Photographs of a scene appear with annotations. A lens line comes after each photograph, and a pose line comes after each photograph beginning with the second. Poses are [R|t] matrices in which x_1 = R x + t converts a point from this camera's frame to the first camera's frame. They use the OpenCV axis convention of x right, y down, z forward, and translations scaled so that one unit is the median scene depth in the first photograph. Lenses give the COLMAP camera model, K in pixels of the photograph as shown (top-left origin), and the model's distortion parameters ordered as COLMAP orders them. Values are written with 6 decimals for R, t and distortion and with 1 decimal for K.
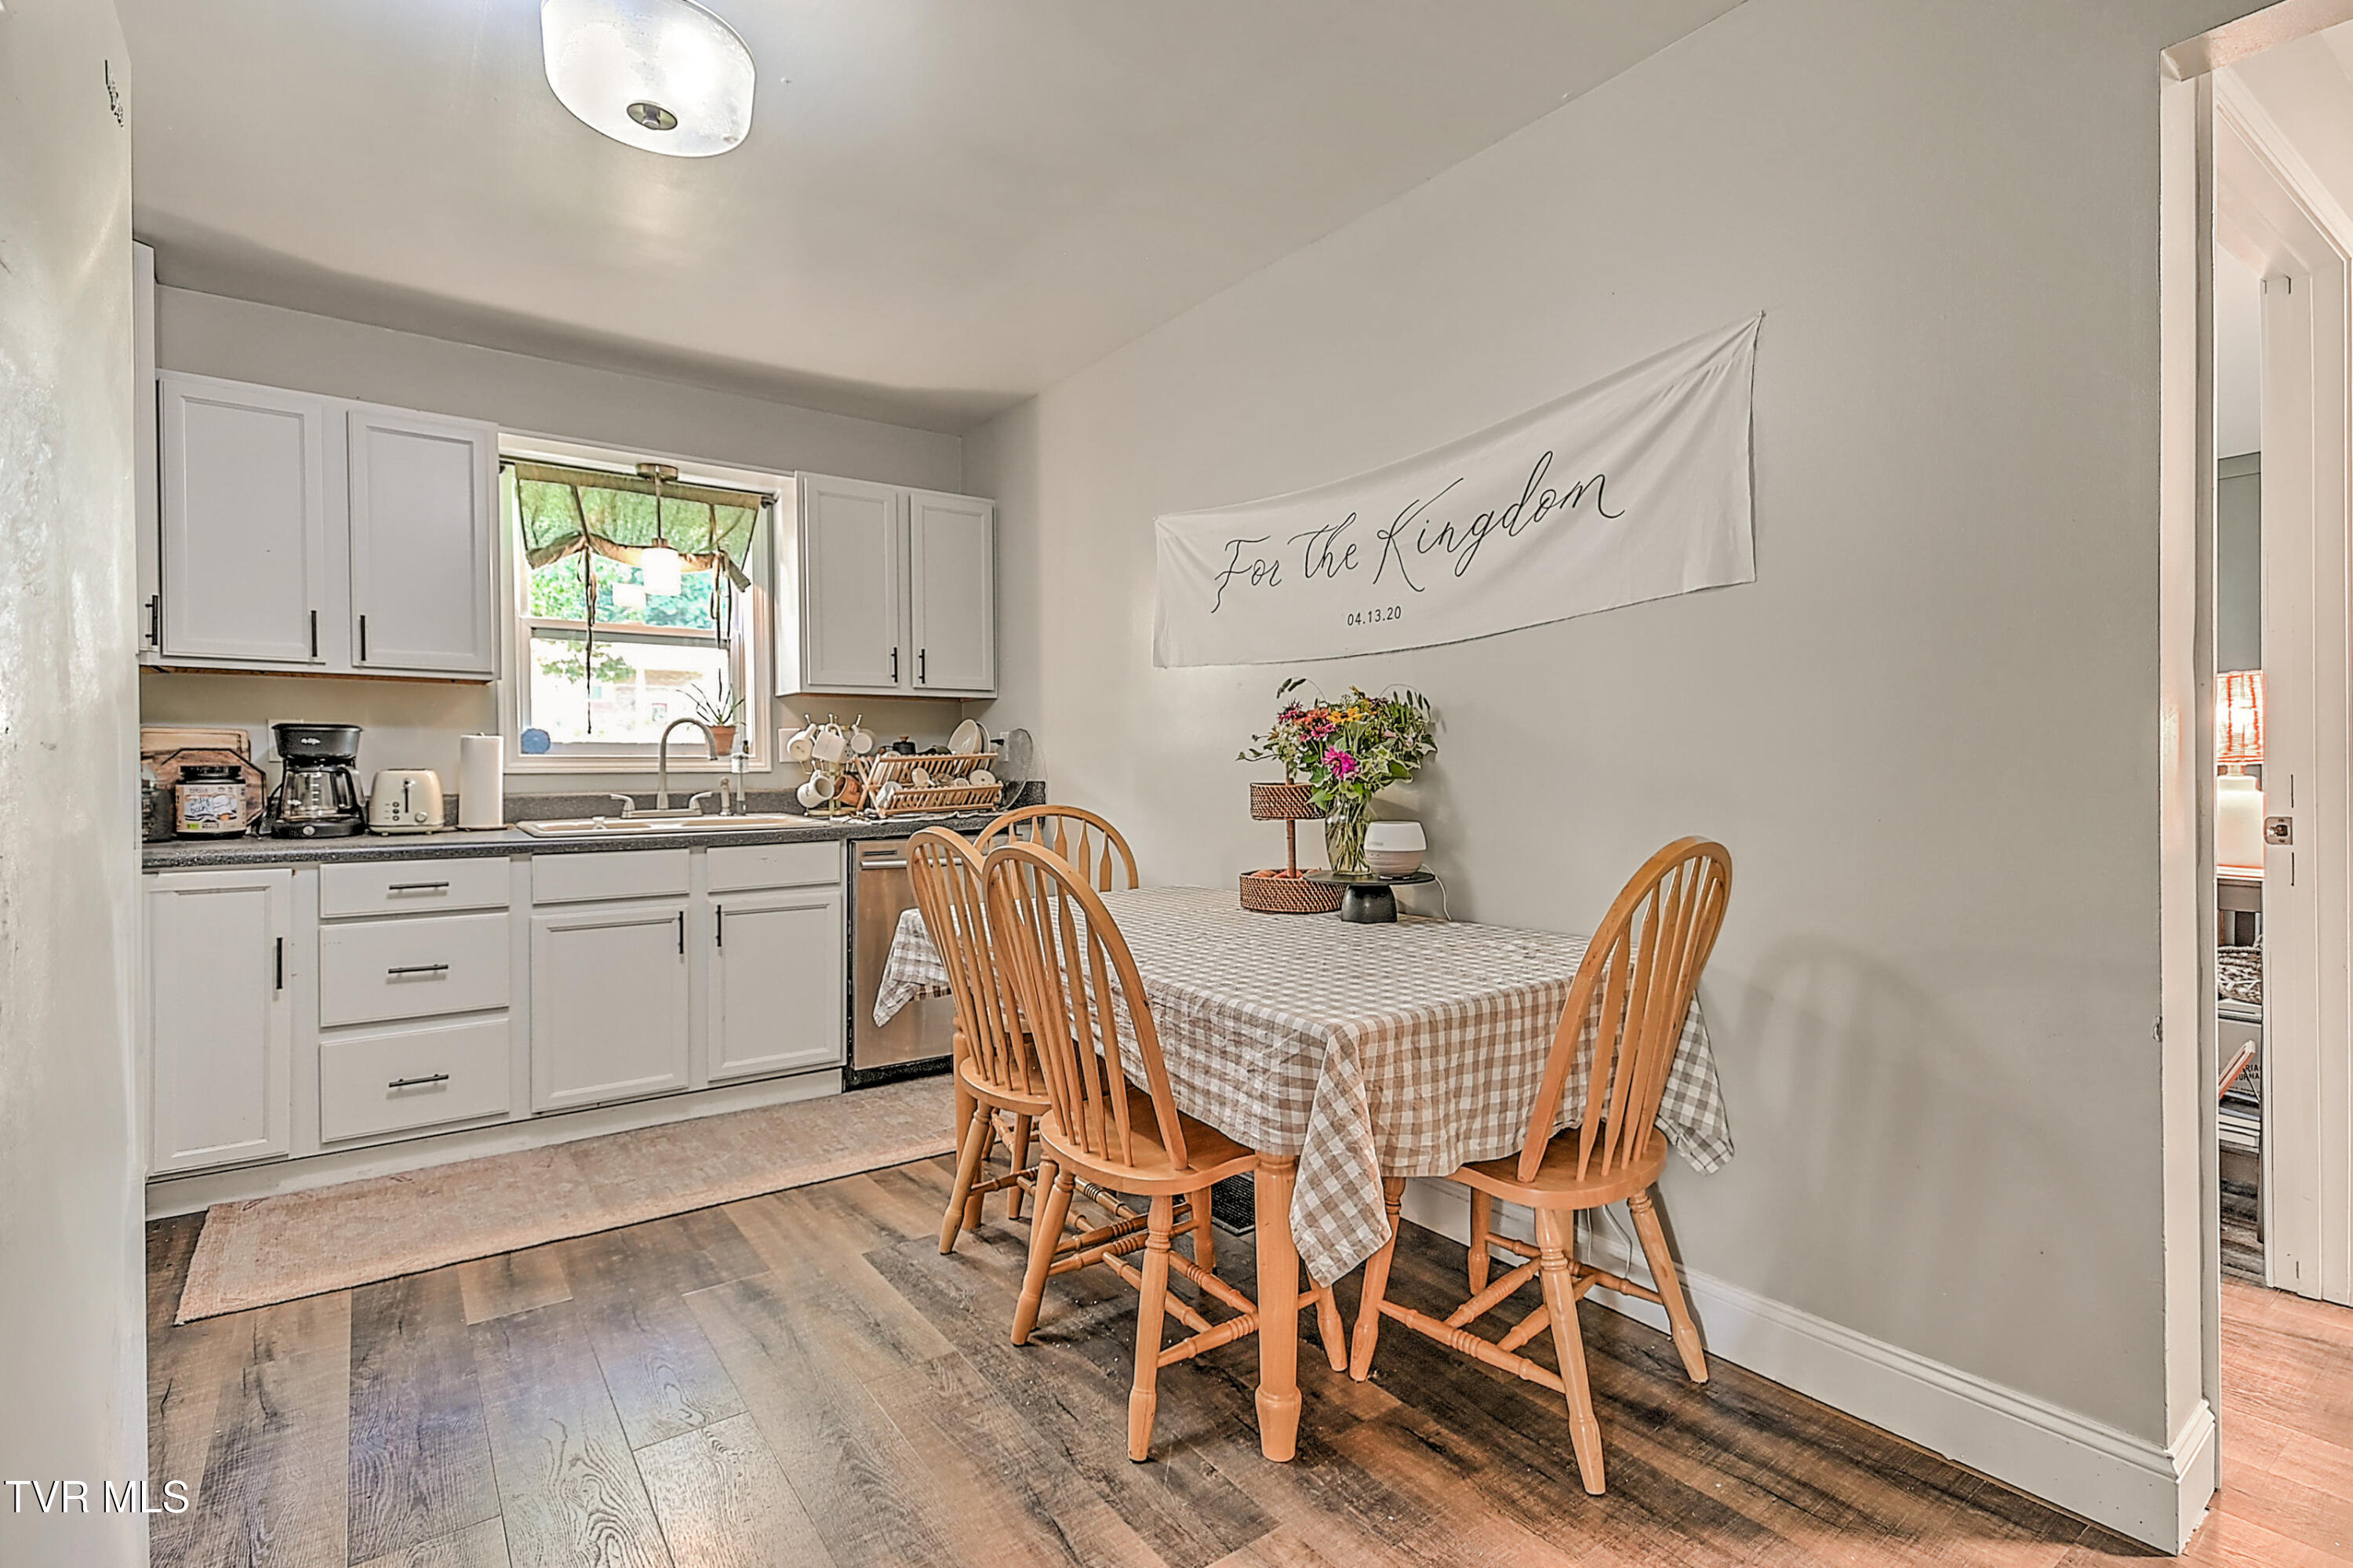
lens RADIAL K [[1065.8, 0, 1152.1], [0, 1065.8, 782.3], [0, 0, 1]] dist [0.022979, -0.005424]
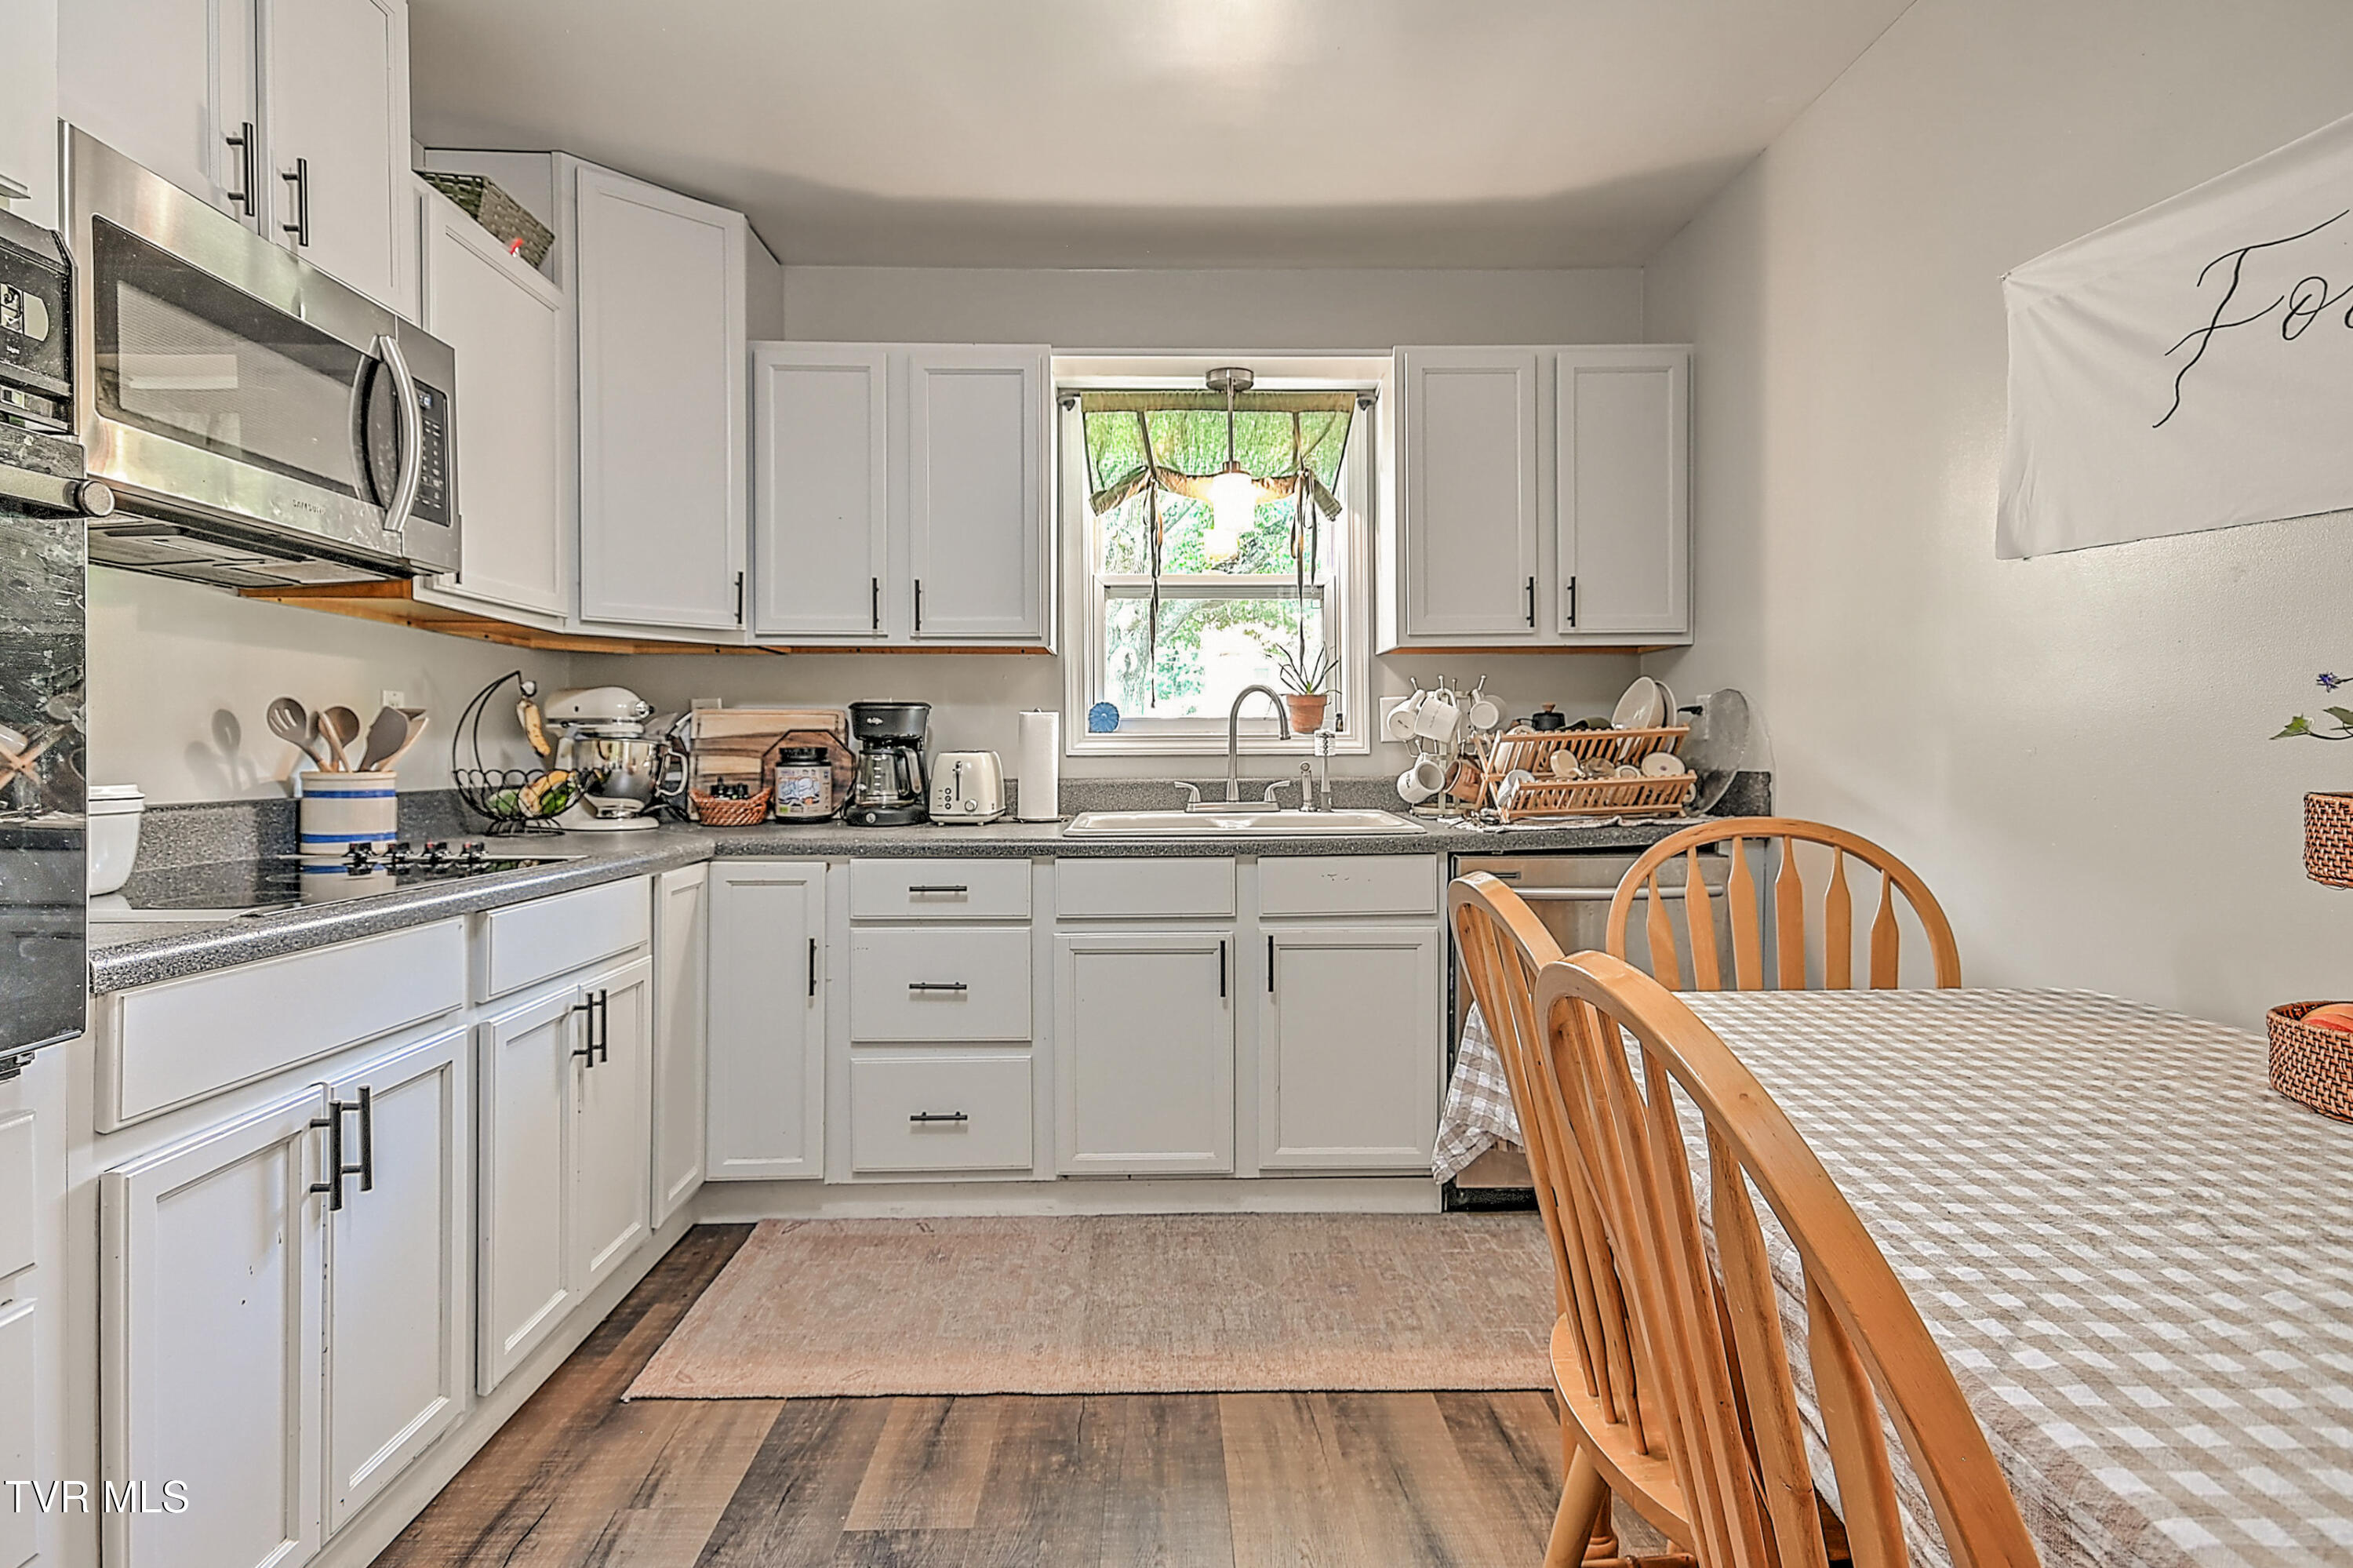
lens RADIAL K [[1155.8, 0, 1177.6], [0, 1155.8, 759.9], [0, 0, 1]] dist [0.017188, -0.000671]
pose [[0.830934, 0.006718, -0.556330, -0.013299], [-0.007166, 0.999973, 0.001372, -0.007501], [0.556324, 0.002847, 0.830960, 0.294595]]
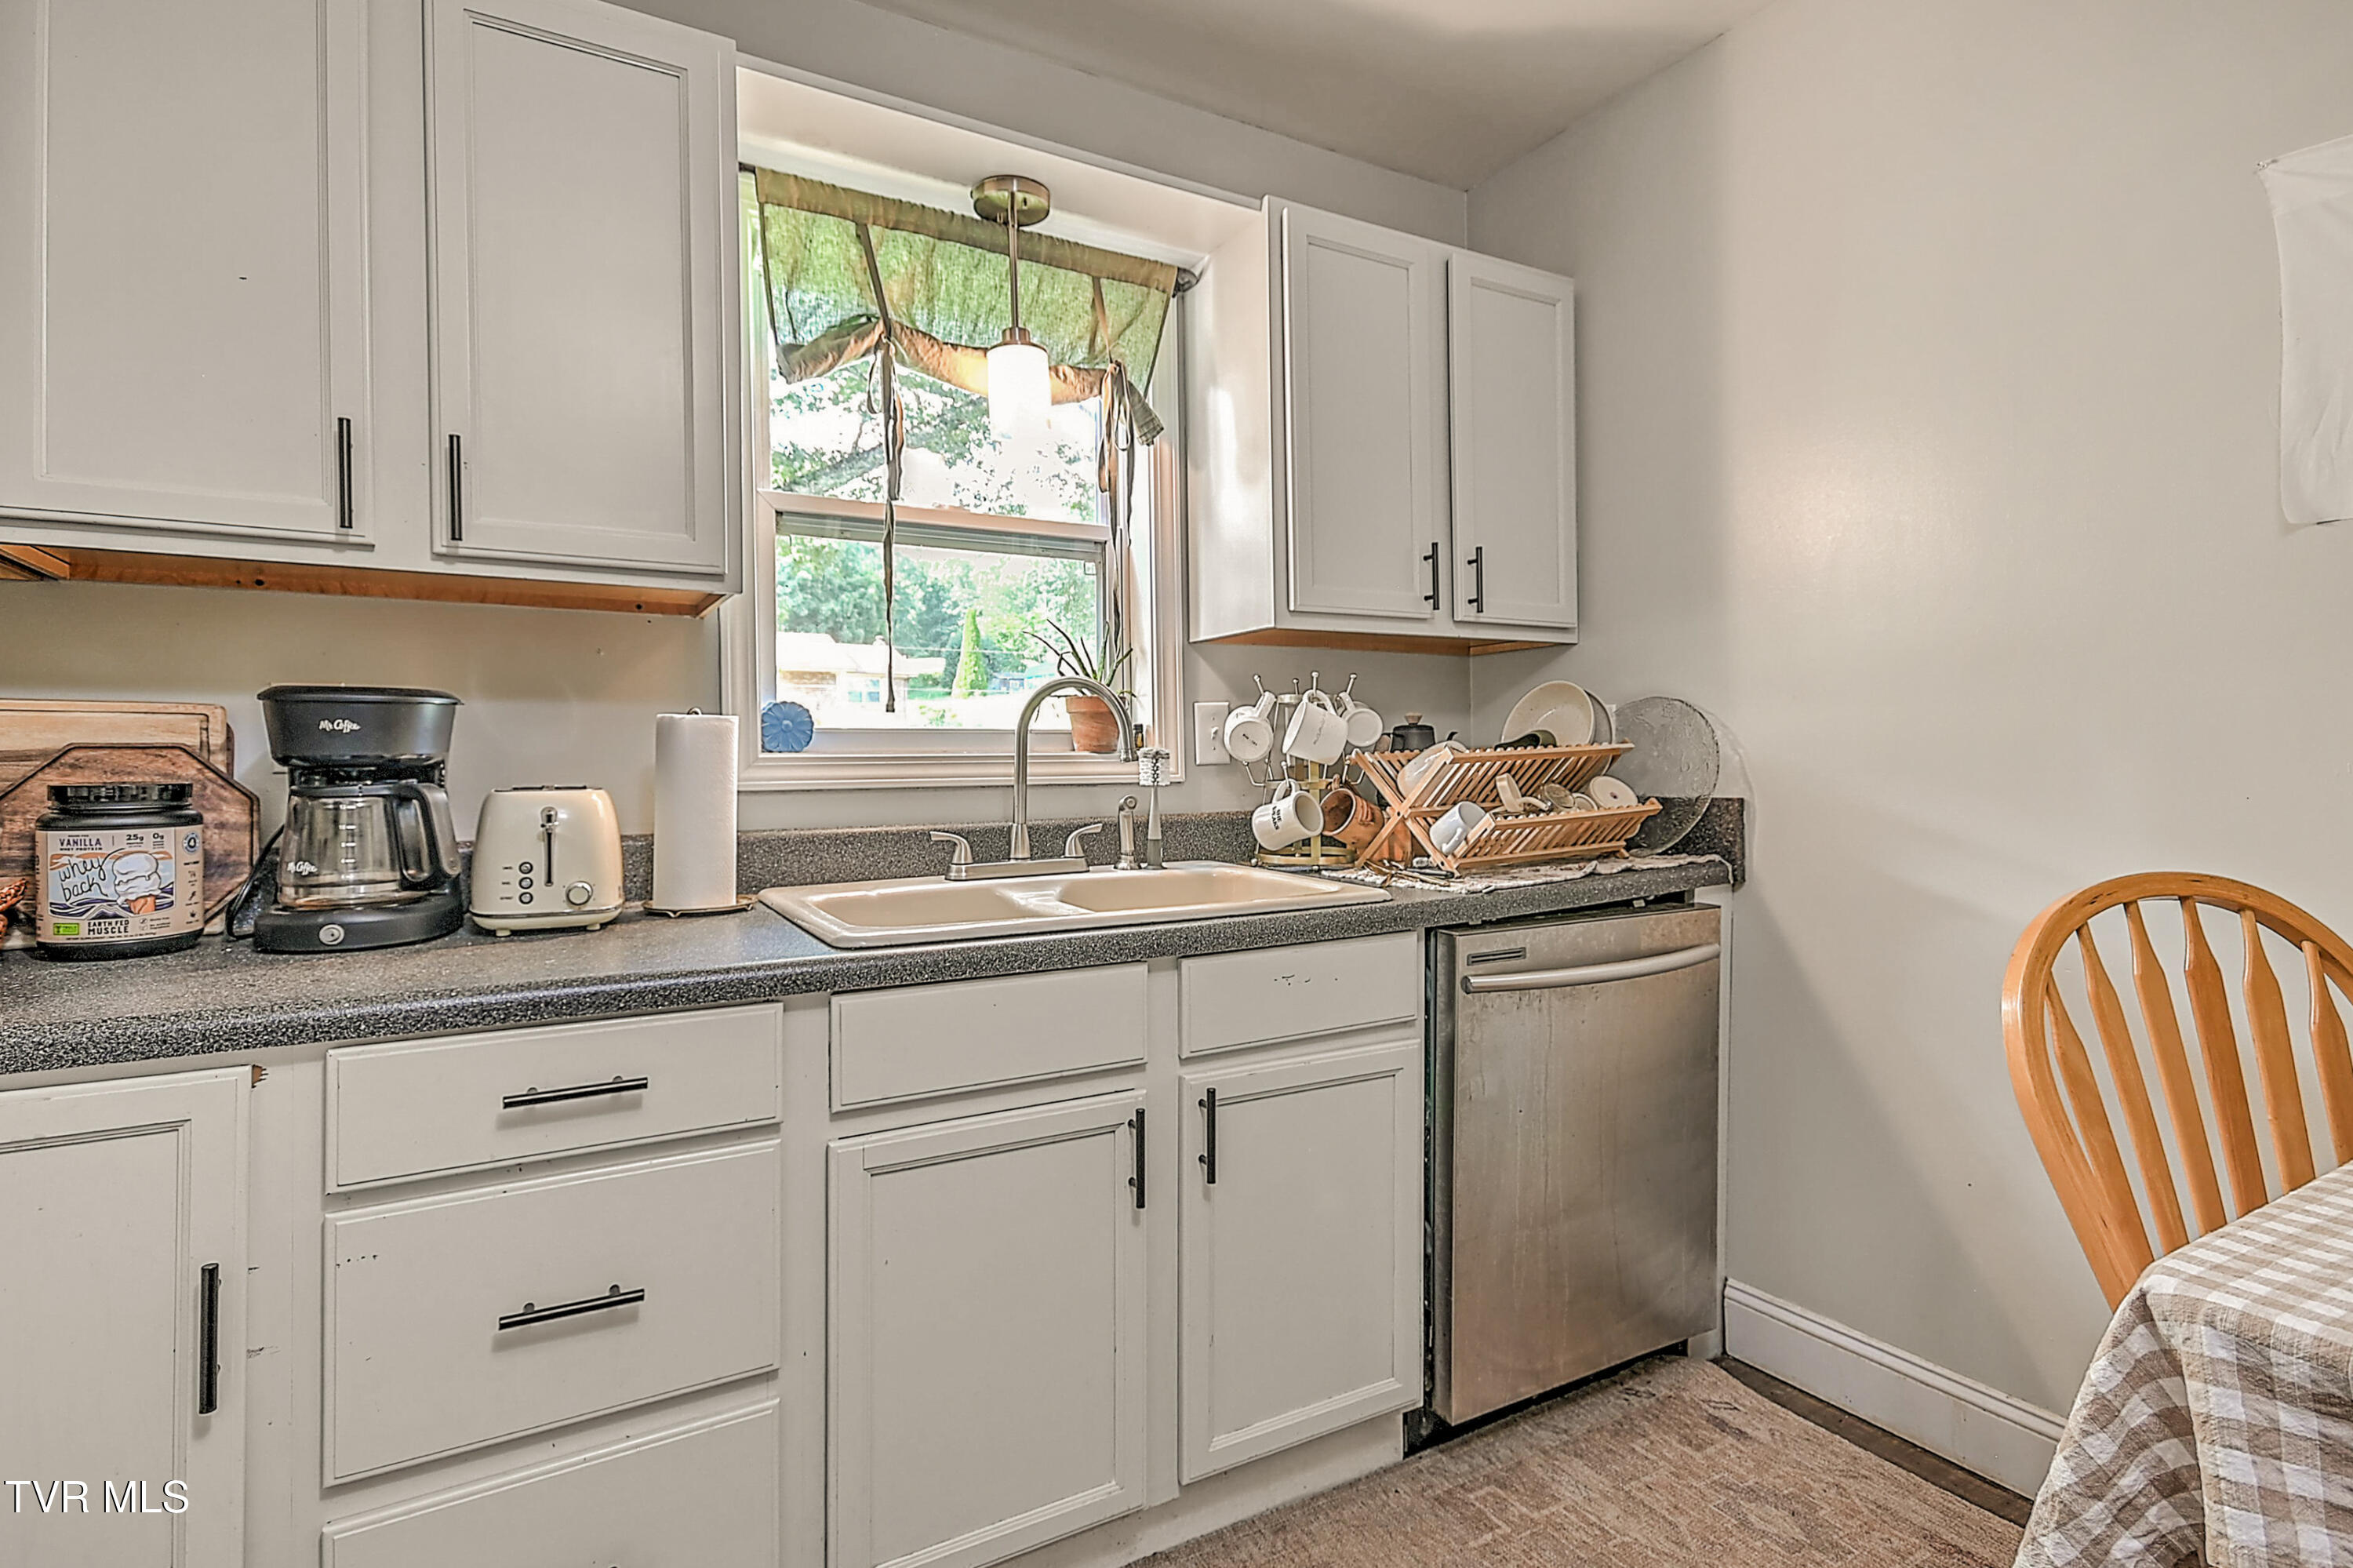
lens RADIAL K [[1155.8, 0, 1226.0], [0, 1155.8, 766.3], [0, 0, 1]] dist [0.017188, -0.000671]
pose [[0.996512, -0.006819, -0.083174, -0.353922], [0.005708, 0.999891, -0.013587, -0.012366], [0.083258, 0.013064, 0.996442, 0.515220]]
